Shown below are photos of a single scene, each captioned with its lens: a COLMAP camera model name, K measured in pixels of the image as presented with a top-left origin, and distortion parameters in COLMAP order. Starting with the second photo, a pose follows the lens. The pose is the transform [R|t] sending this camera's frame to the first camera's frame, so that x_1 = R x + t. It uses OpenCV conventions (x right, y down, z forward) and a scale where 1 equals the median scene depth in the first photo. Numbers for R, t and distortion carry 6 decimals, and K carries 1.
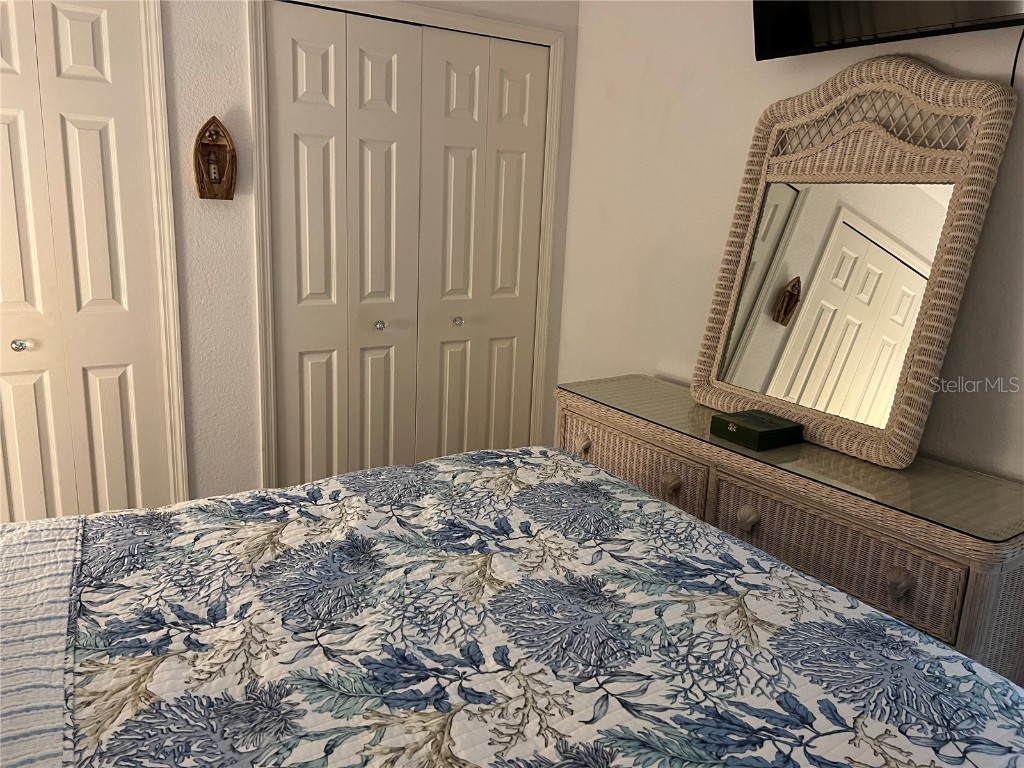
lens RADIAL K [[769.8, 0, 509.8], [0, 769.8, 390.3], [0, 0, 1]] dist [0.071831, -0.089887]
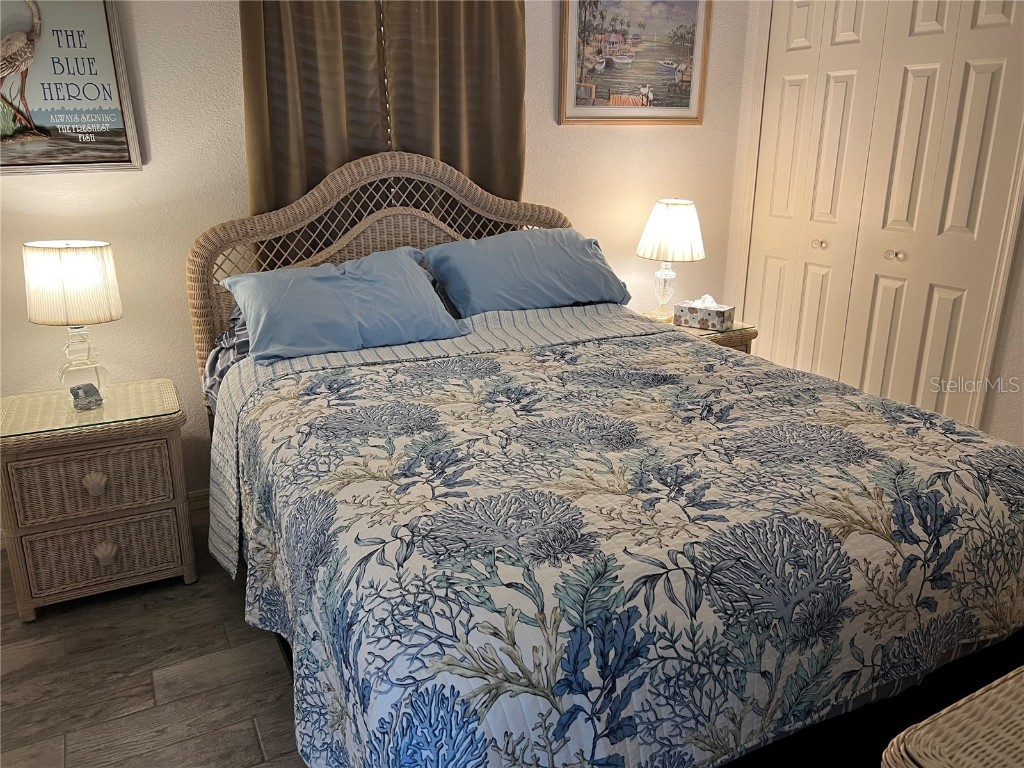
lens RADIAL K [[778.0, 0, 502.3], [0, 778.0, 379.0], [0, 0, 1]] dist [0.022553, -0.005637]
pose [[-0.095441, 0.261810, -0.960389, 0.896309], [-0.239531, 0.930404, 0.277440, -0.089287], [0.966186, 0.256522, -0.026087, 0.581970]]
